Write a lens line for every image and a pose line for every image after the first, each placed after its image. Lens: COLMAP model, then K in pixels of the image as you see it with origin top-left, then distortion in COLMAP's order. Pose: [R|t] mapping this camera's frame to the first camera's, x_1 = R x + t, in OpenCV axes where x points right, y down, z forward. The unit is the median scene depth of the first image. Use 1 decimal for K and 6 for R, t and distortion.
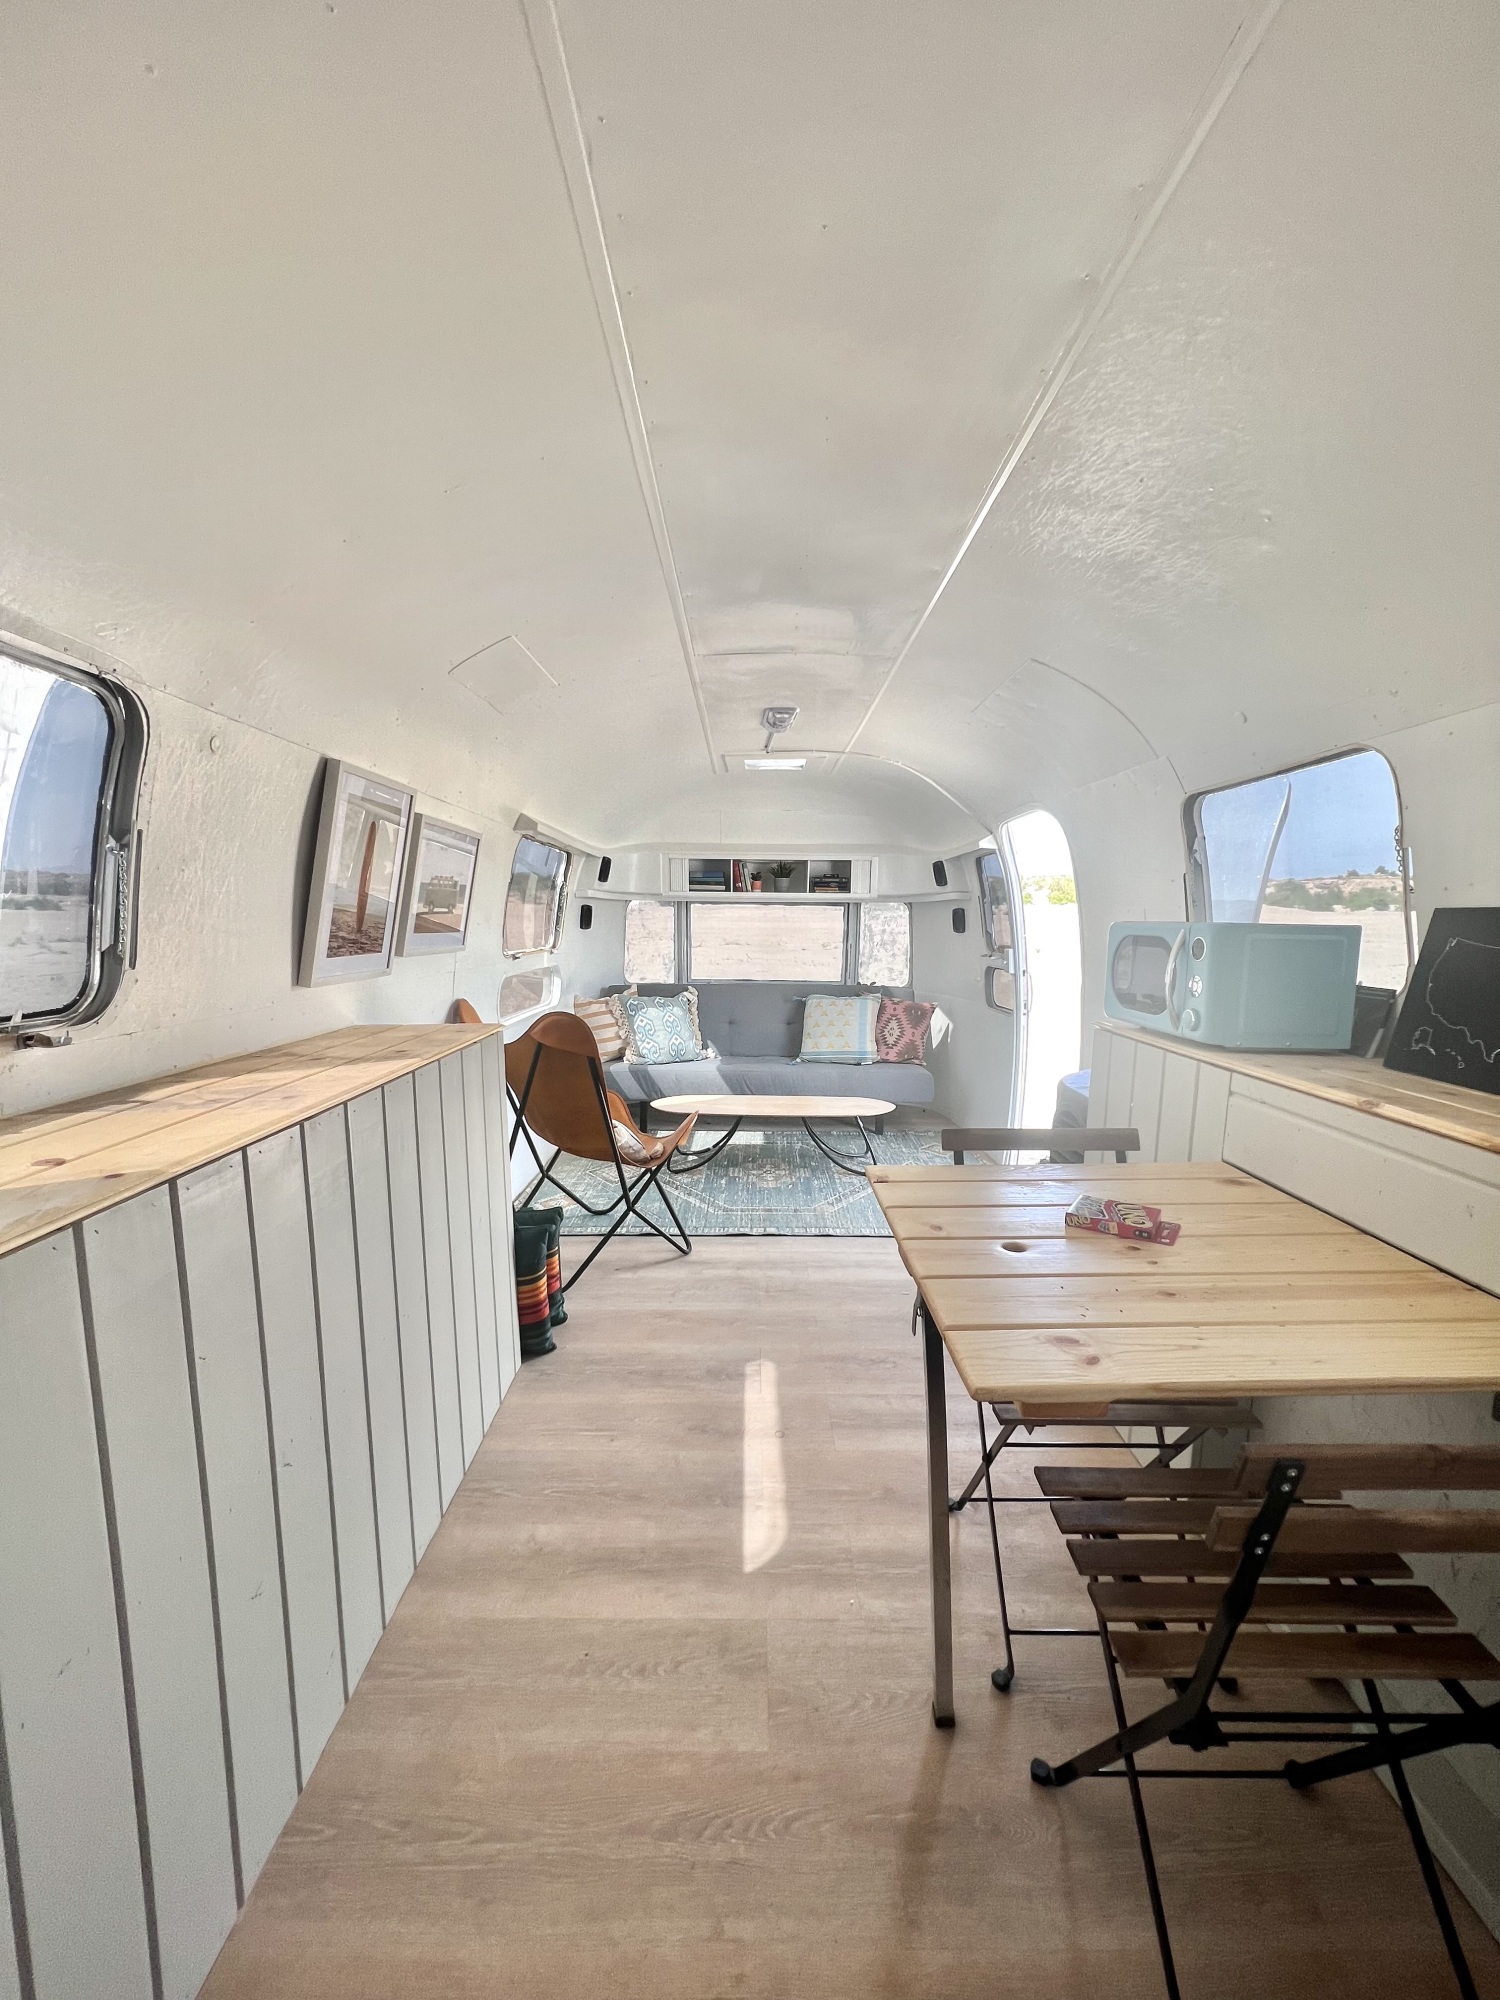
lens RADIAL K [[799.9, 0, 750.6], [0, 799.9, 992.9], [0, 0, 1]] dist [0.001635, 0.000043]
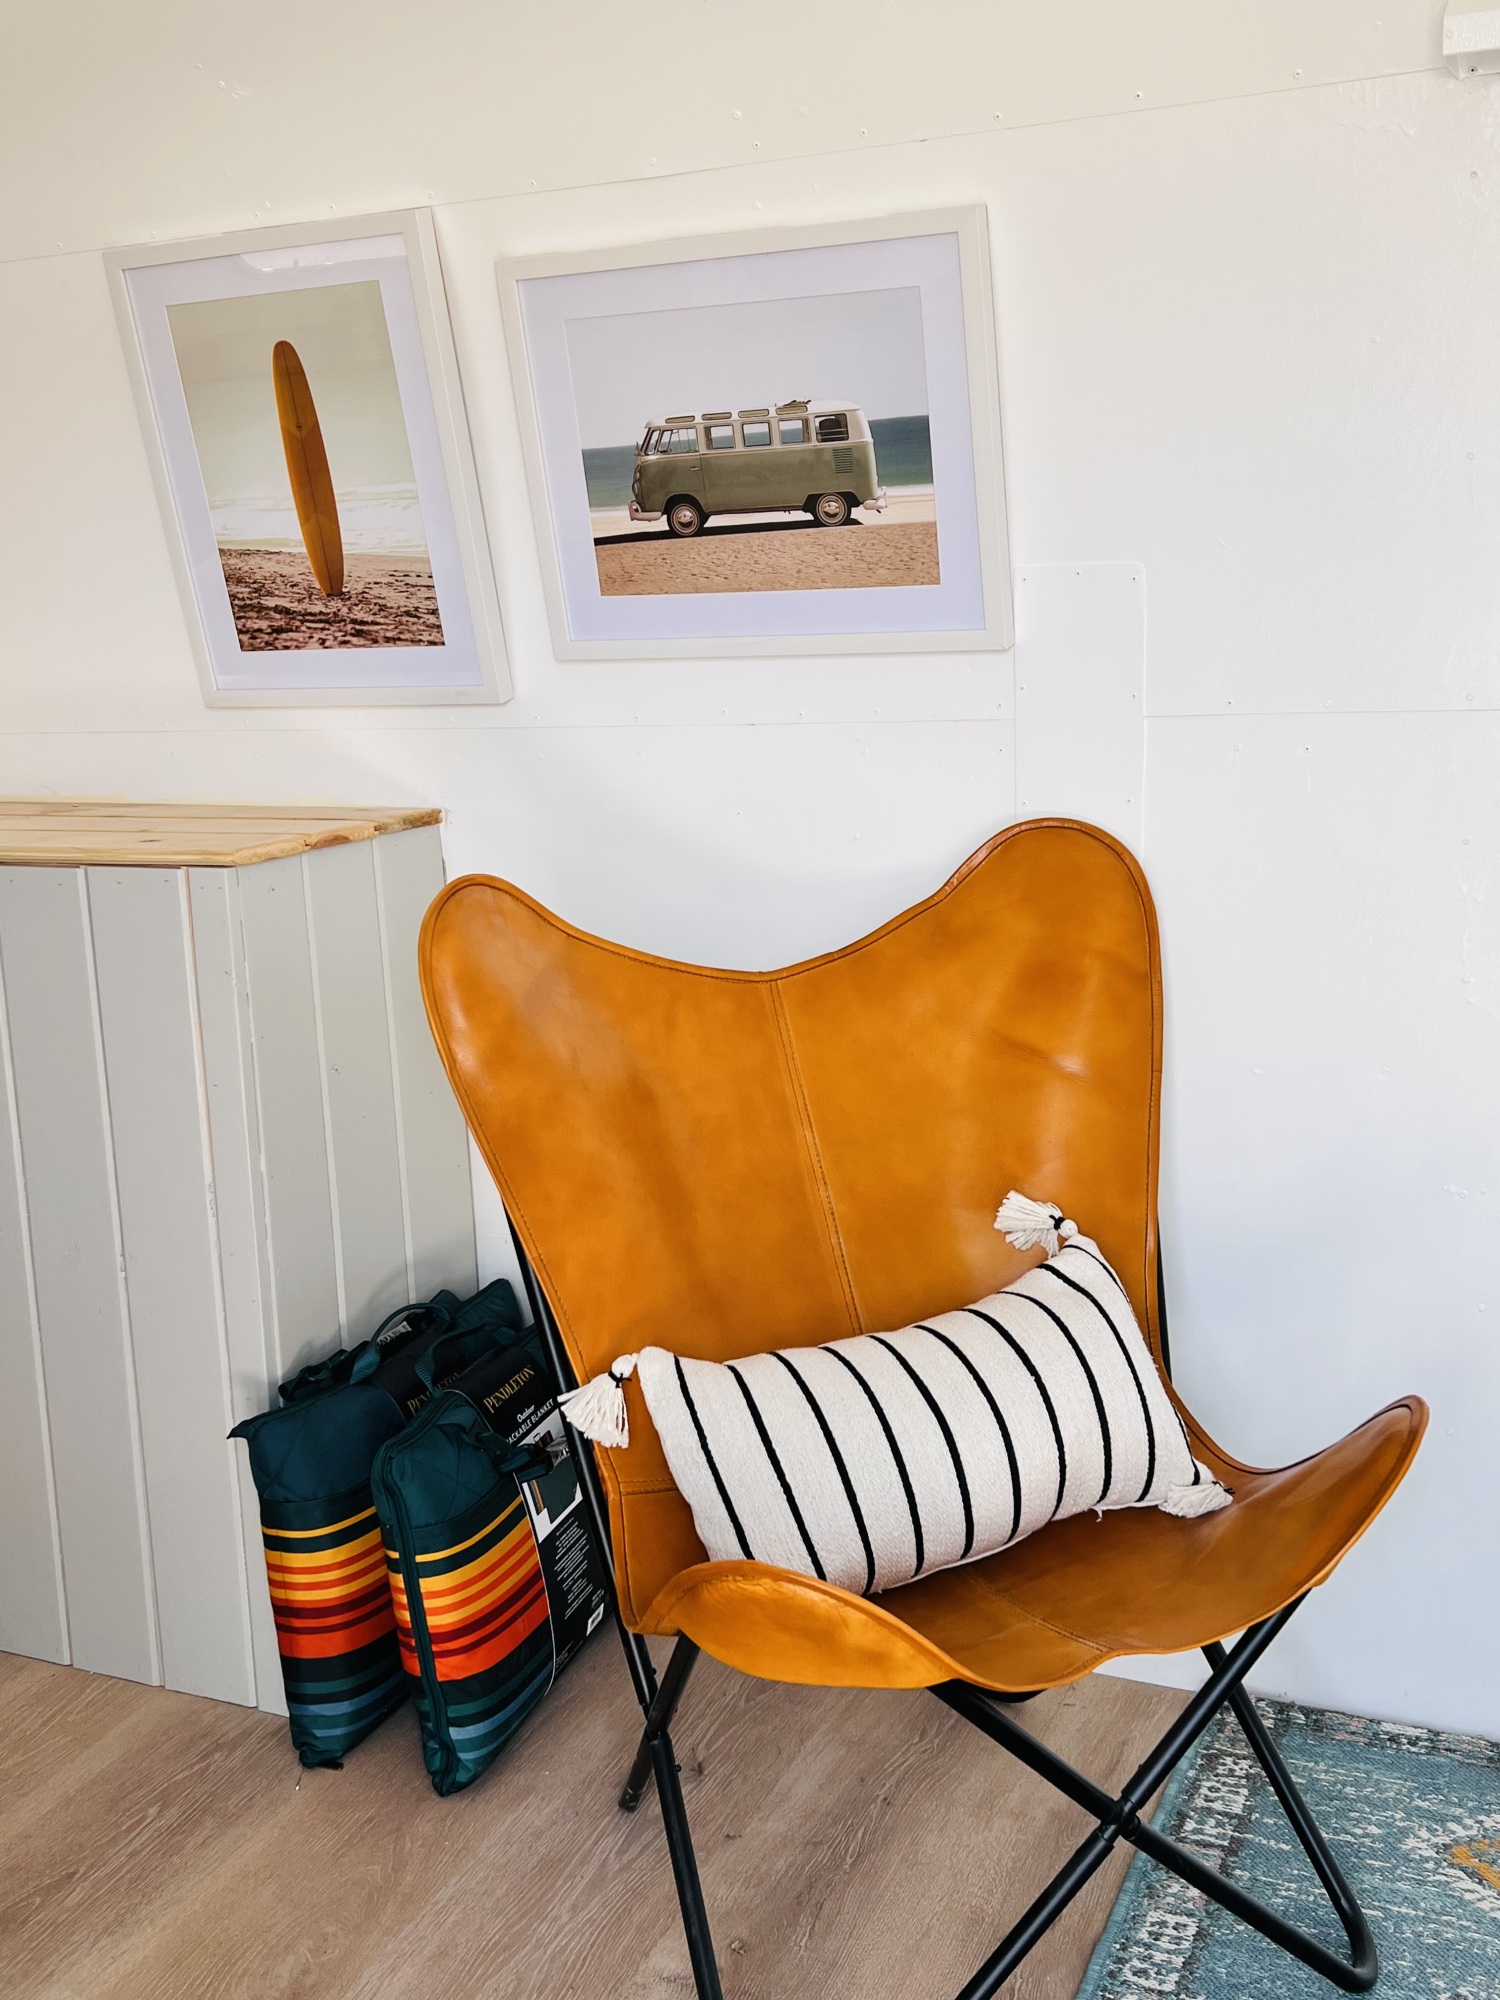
lens RADIAL K [[2079.1, 0, 742.0], [0, 2079.1, 1009.4], [0, 0, 1]] dist [0.049198, 0.000000]
pose [[-0.420984, 0.208092, -0.882876, 0.242479], [-0.039144, 0.968255, 0.246880, -0.072387], [0.906223, 0.138492, -0.399474, 0.822579]]
